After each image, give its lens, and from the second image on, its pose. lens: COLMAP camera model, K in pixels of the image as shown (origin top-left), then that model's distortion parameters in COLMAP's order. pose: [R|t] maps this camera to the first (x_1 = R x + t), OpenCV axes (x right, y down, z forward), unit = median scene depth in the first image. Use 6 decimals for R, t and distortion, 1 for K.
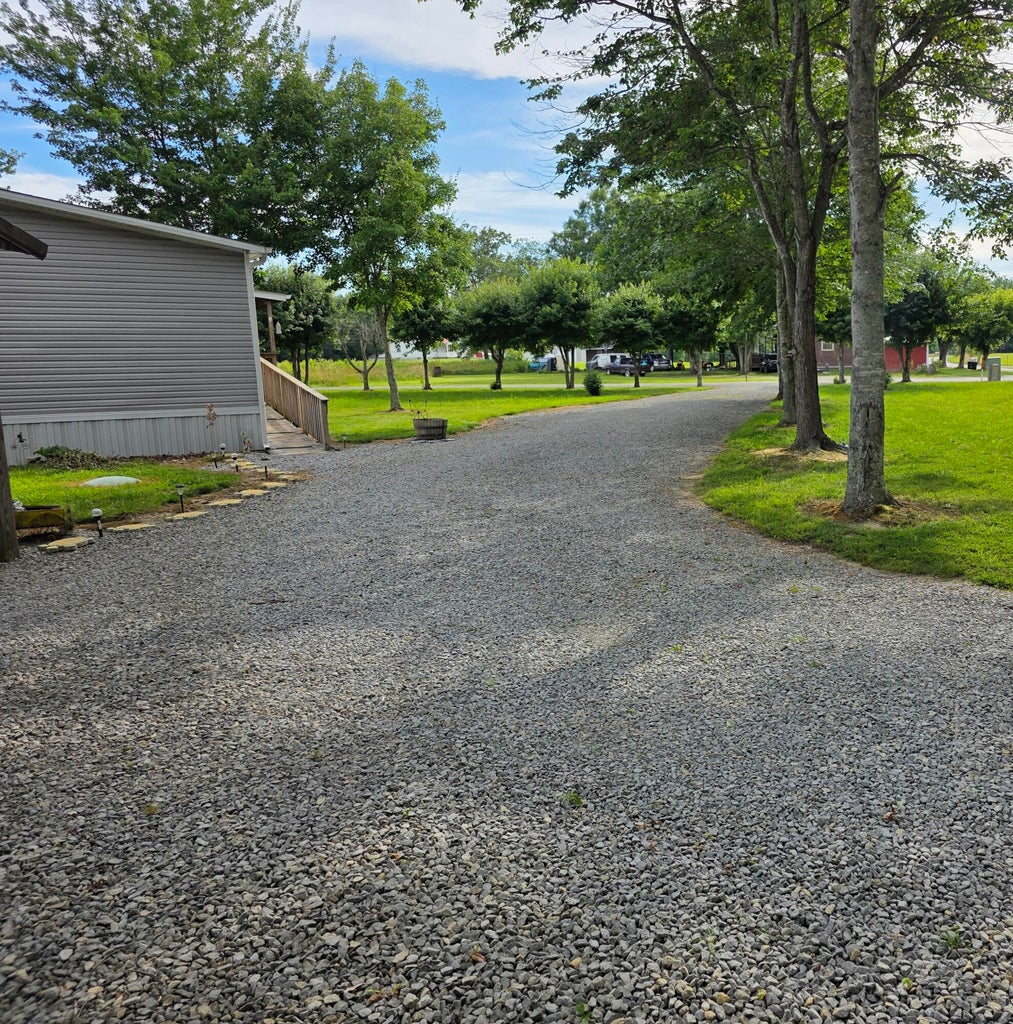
lens RADIAL K [[719.1, 0, 508.4], [0, 719.1, 494.3], [0, 0, 1]] dist [0.034286, -0.036625]
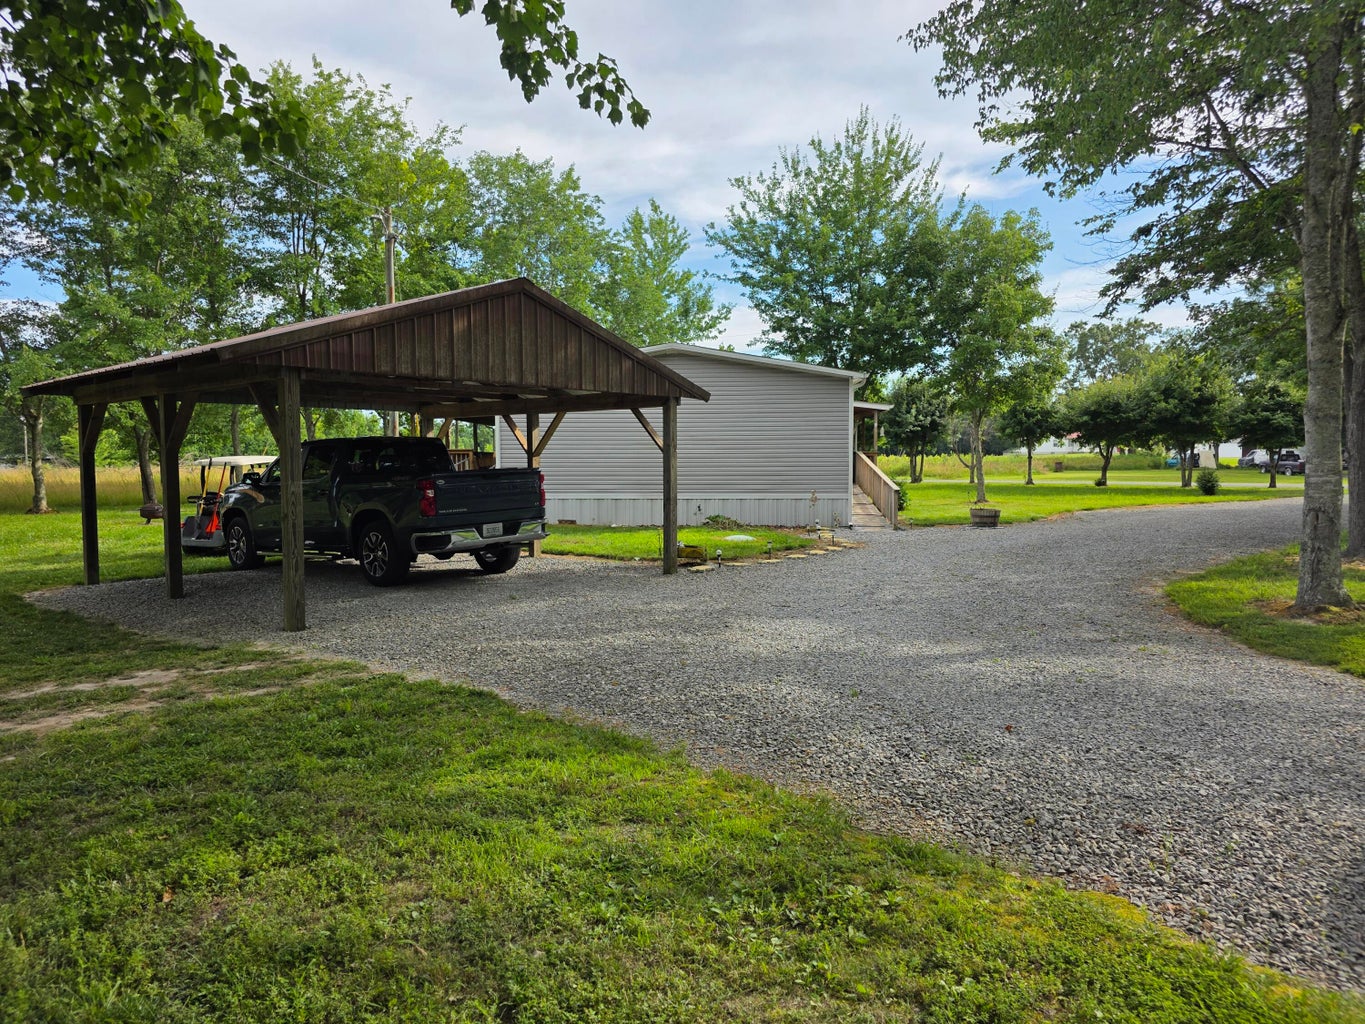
lens RADIAL K [[916.6, 0, 682.5], [0, 916.6, 512.0], [0, 0, 1]] dist [0.036196, -0.030763]
pose [[0.776697, 0.045490, -0.628230, 0.378743], [-0.115899, 0.990680, -0.071553, 0.053433], [0.619120, 0.128386, 0.774731, -0.377570]]
